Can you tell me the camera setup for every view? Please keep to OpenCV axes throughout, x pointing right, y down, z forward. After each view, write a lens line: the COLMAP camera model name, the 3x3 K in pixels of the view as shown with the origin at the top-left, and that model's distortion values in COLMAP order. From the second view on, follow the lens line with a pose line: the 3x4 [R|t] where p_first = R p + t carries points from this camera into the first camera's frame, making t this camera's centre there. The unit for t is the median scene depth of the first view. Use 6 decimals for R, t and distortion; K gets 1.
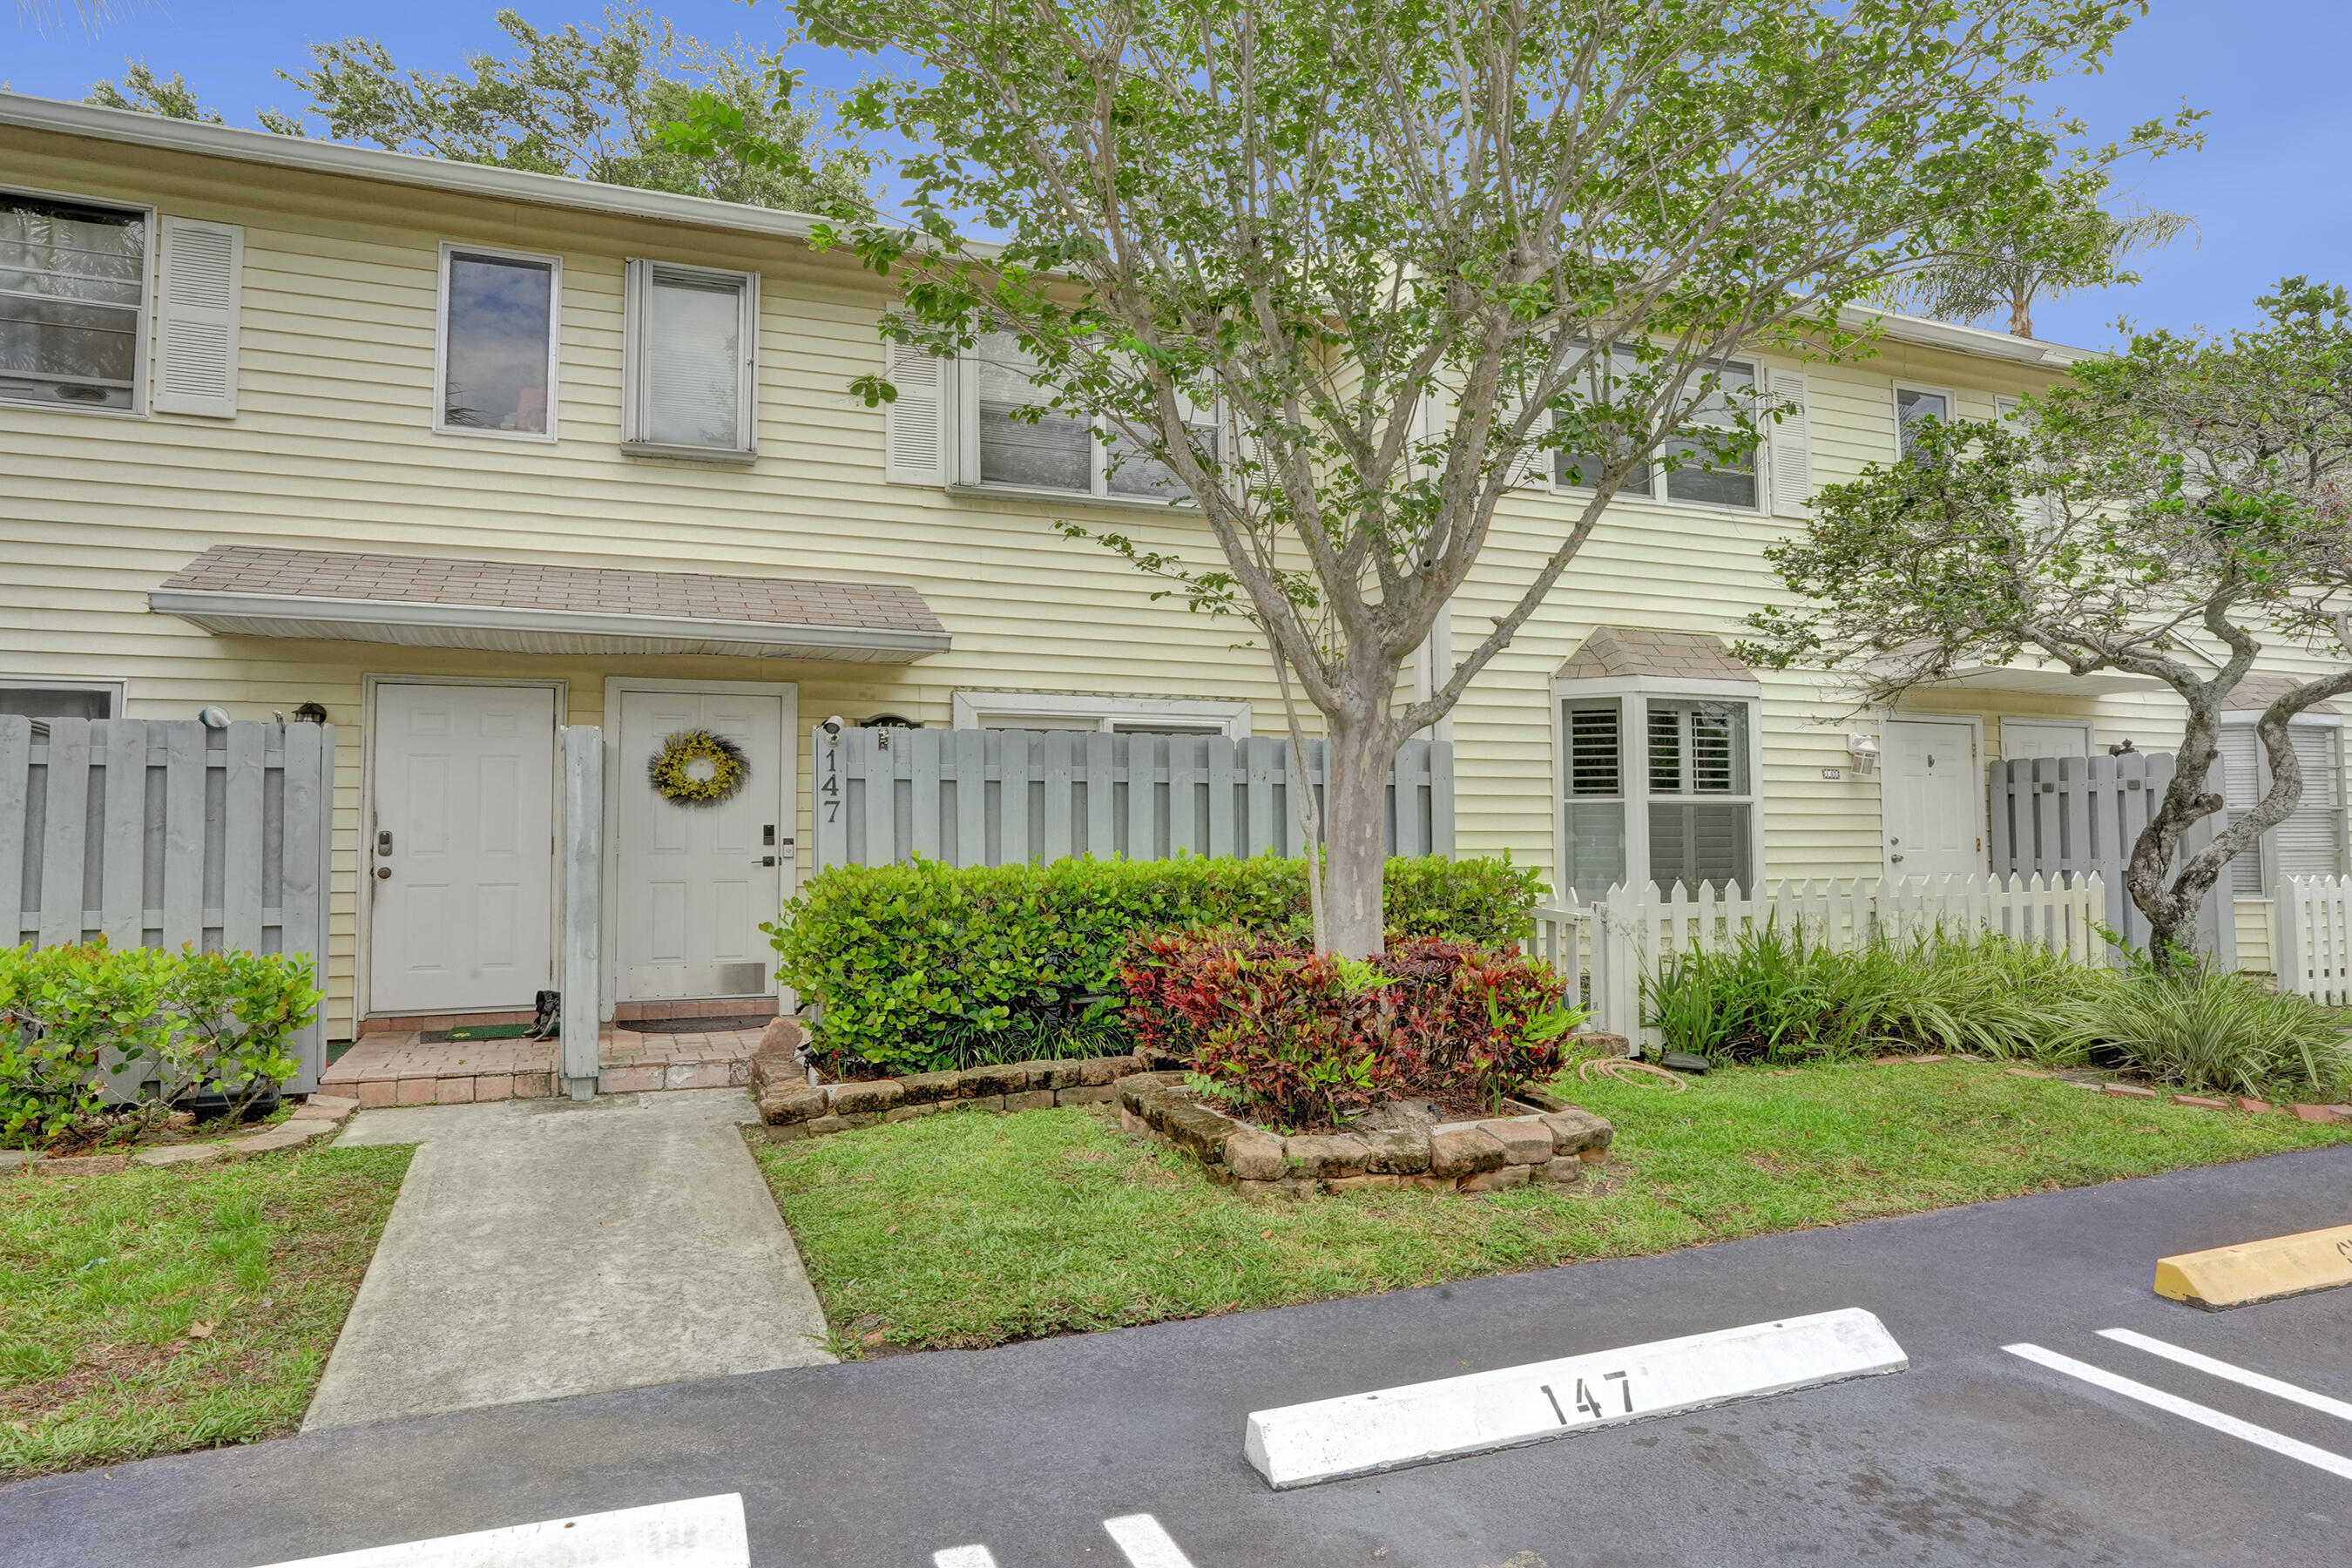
lens RADIAL K [[1369.7, 0, 1176.0], [0, 1369.7, 784.0], [0, 0, 1]] dist [-0.072750, 0.000041]
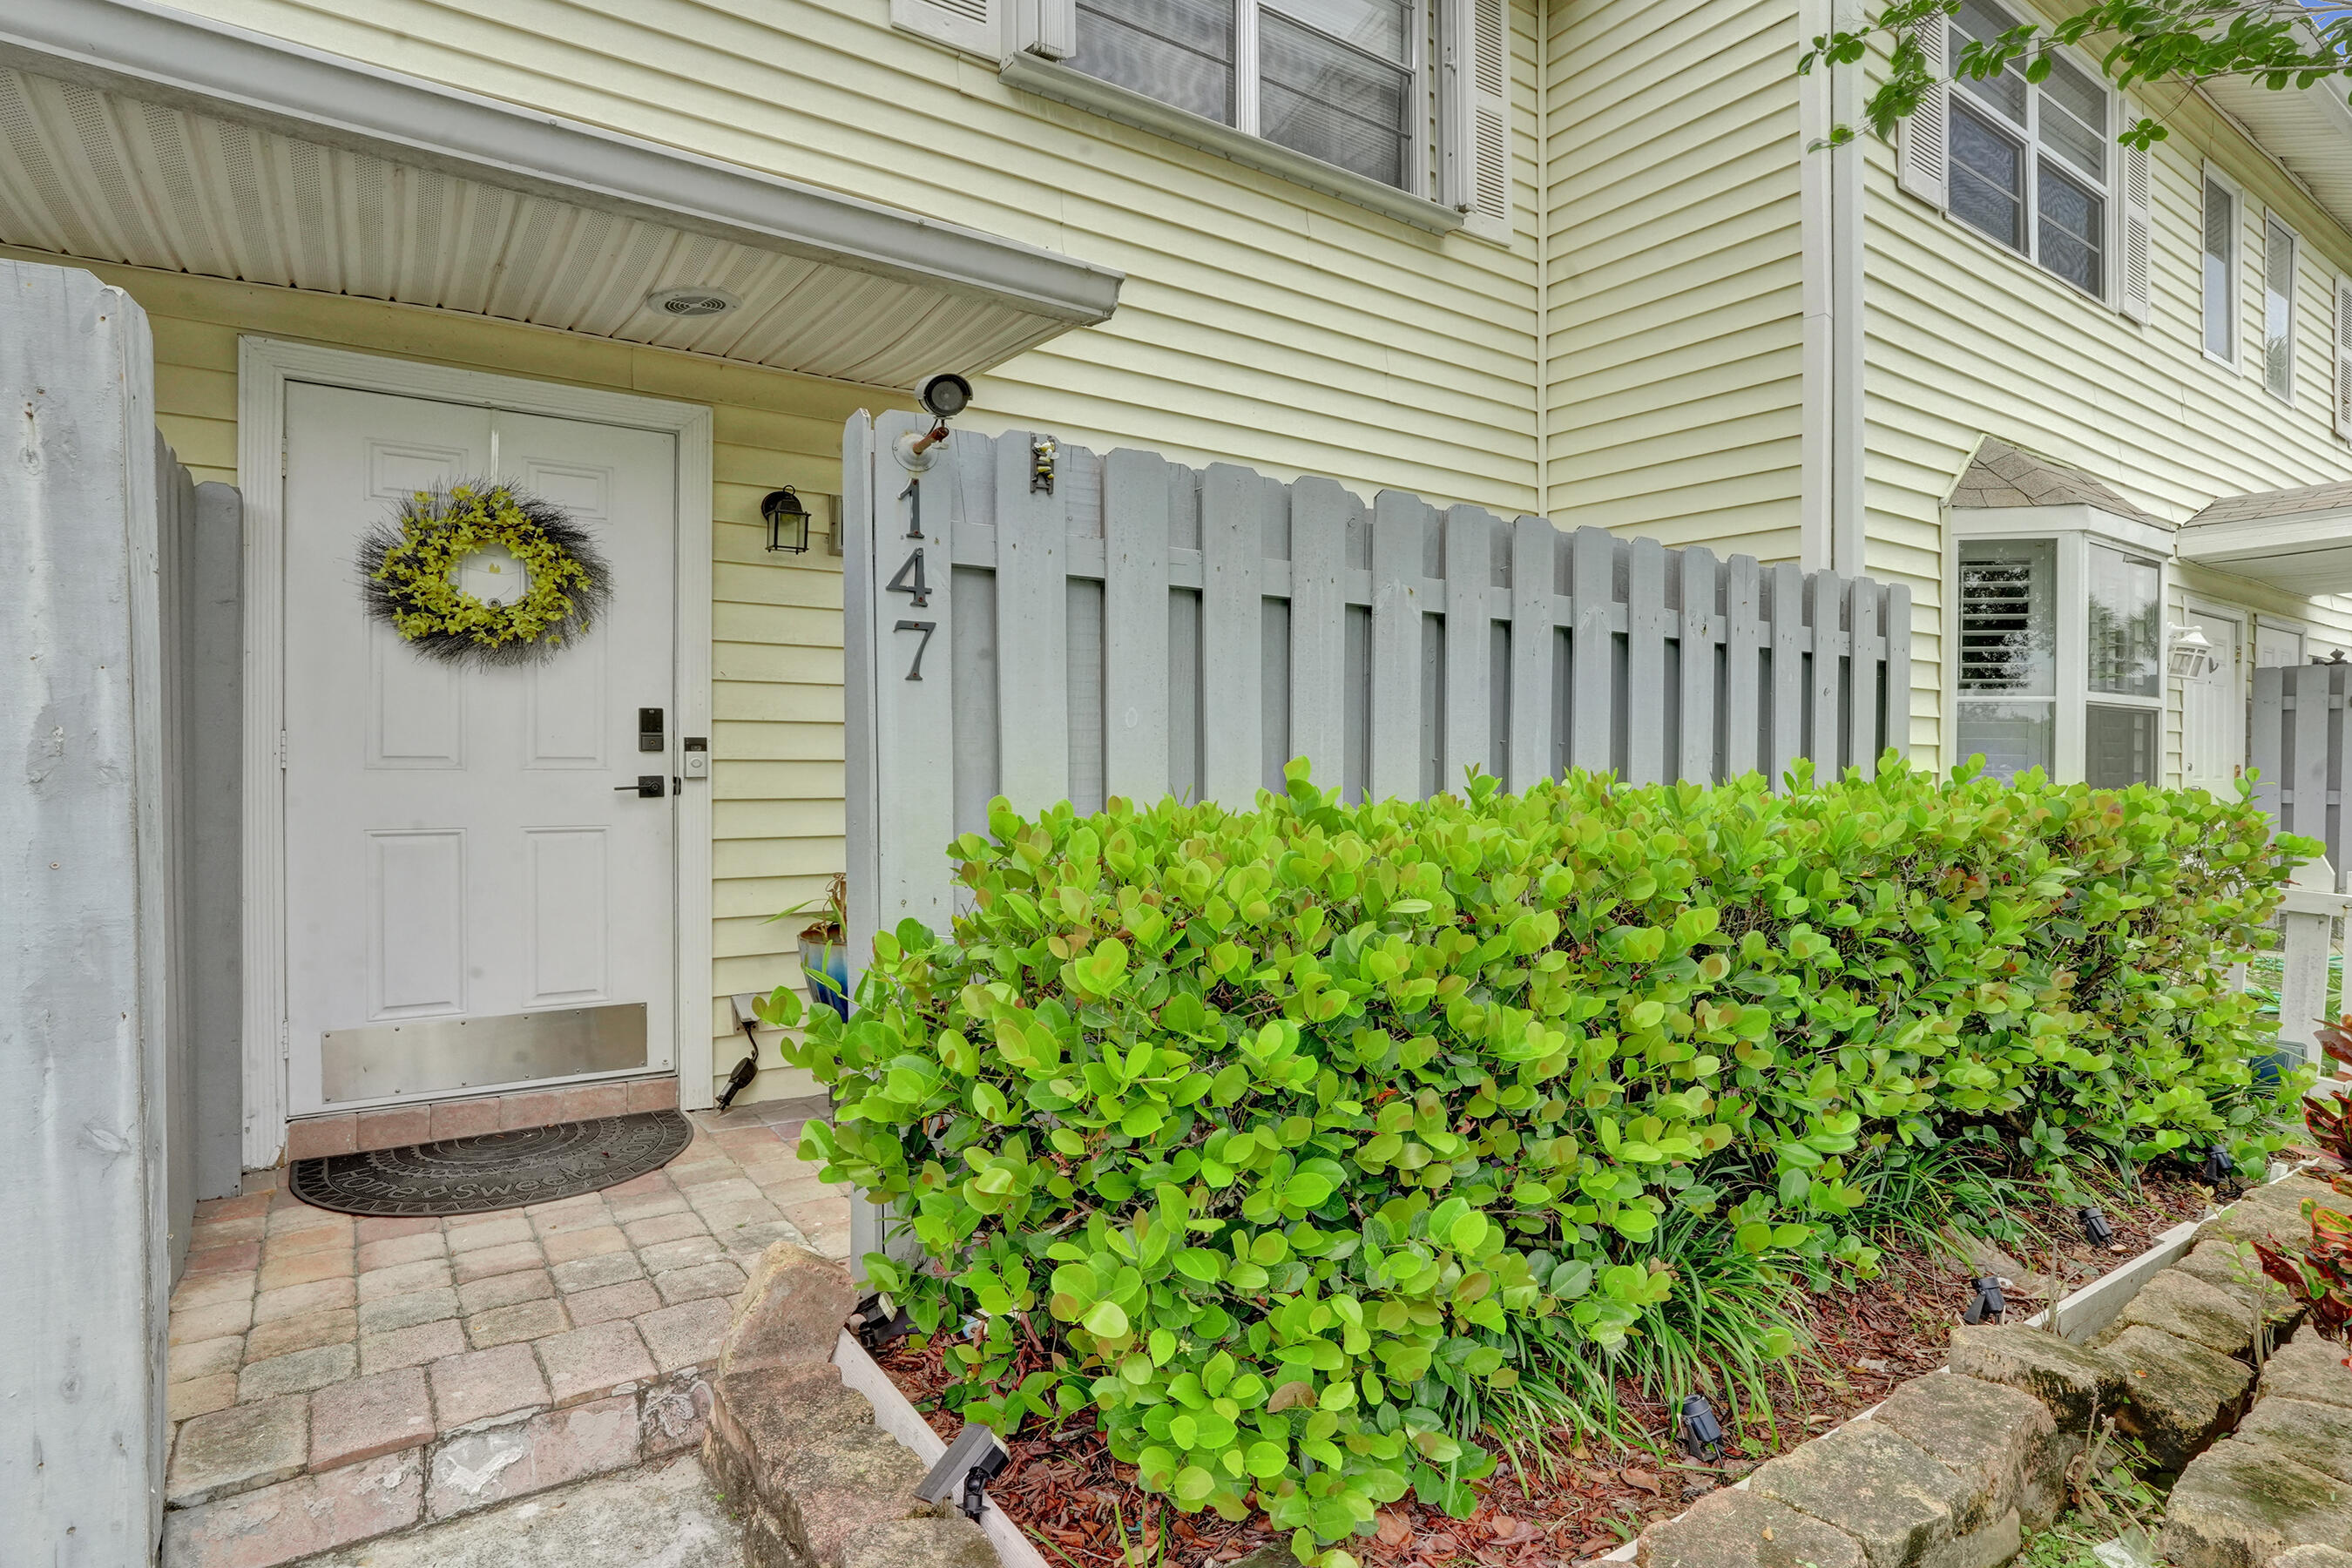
lens RADIAL K [[1219.6, 0, 1170.2], [0, 1219.6, 783.9], [0, 0, 1]] dist [-0.068051, 0.027905]
pose [[0.977489, 0.004488, 0.210940, -0.218001], [-0.016222, 0.998413, 0.053929, 0.031612], [-0.210363, -0.056137, 0.976010, 0.574893]]
